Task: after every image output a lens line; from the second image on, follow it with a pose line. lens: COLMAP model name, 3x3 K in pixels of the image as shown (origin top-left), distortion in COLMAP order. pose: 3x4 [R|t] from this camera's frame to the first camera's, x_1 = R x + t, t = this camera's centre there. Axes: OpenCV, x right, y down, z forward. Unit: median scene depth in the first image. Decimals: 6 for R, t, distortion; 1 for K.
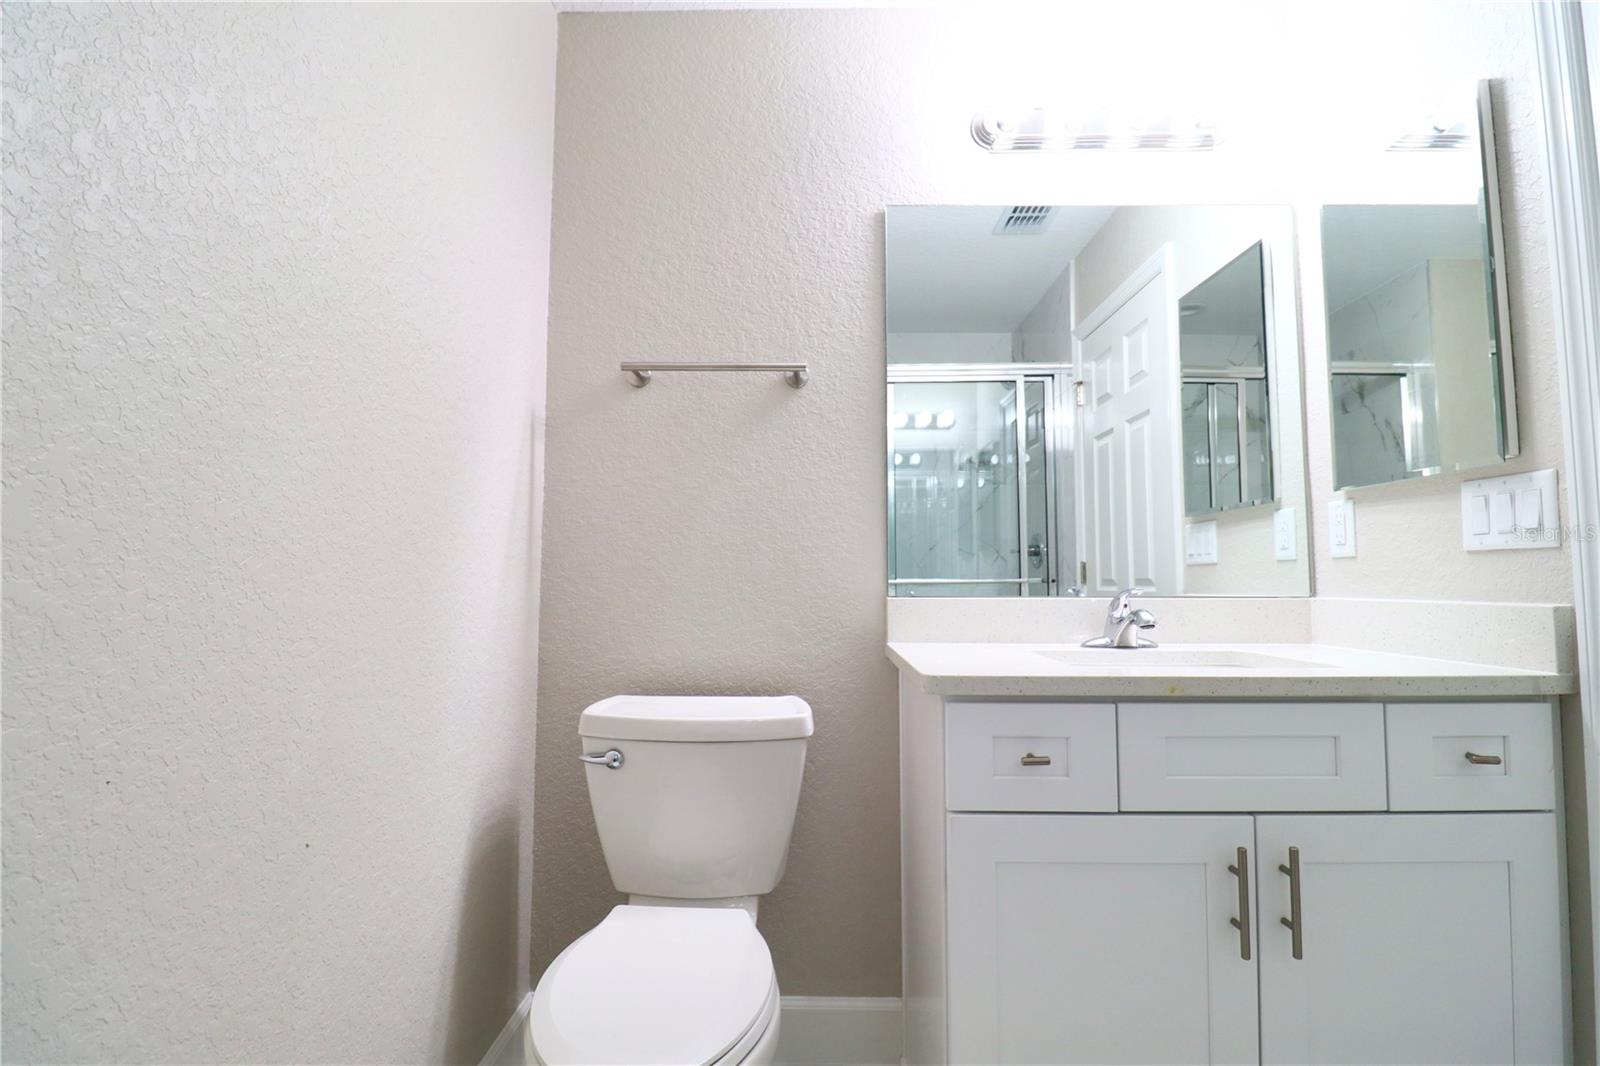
lens RADIAL K [[738.3, 0, 795.8], [0, 738.3, 533.2], [0, 0, 1]] dist [0.001730, -0.014972]
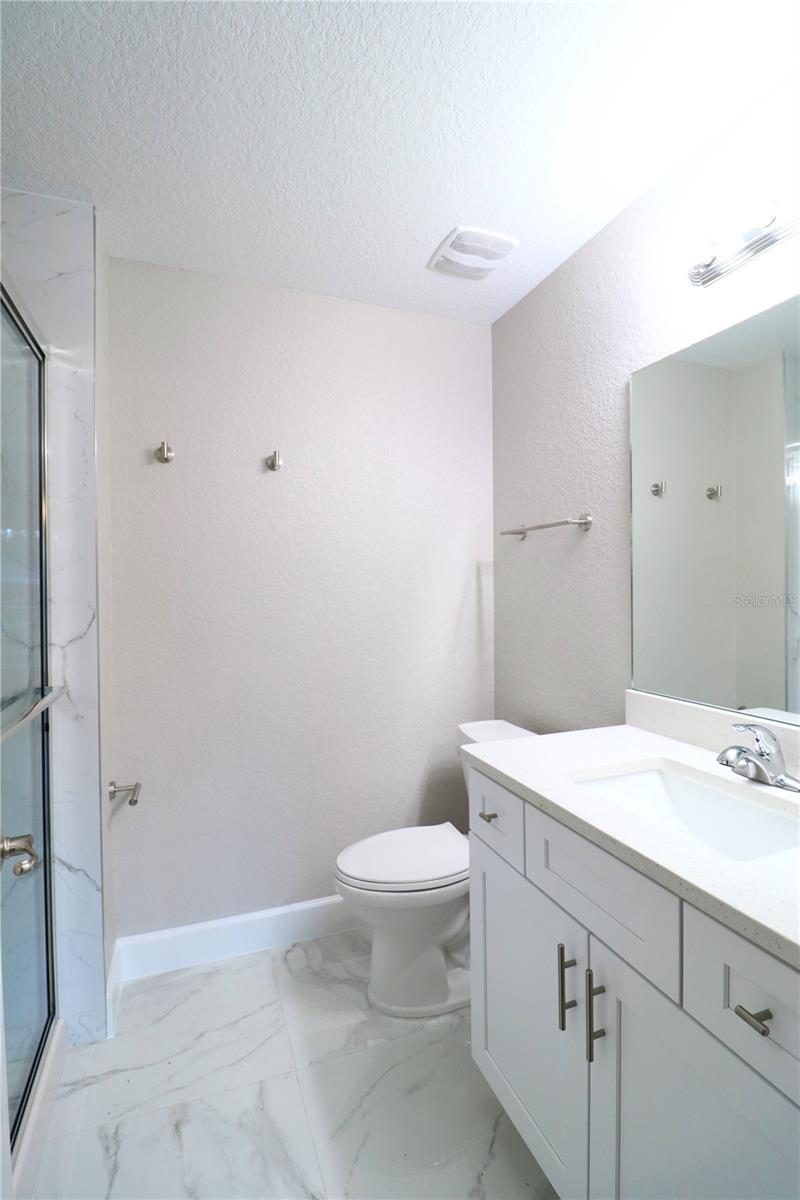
lens RADIAL K [[553.7, 0, 397.8], [0, 553.7, 593.8], [0, 0, 1]] dist [0.001730, -0.014972]
pose [[0.367479, 0.002397, -0.930029, 0.843361], [0.075268, 0.996640, 0.032309, -0.137024], [0.926981, -0.081874, 0.366064, 0.269583]]
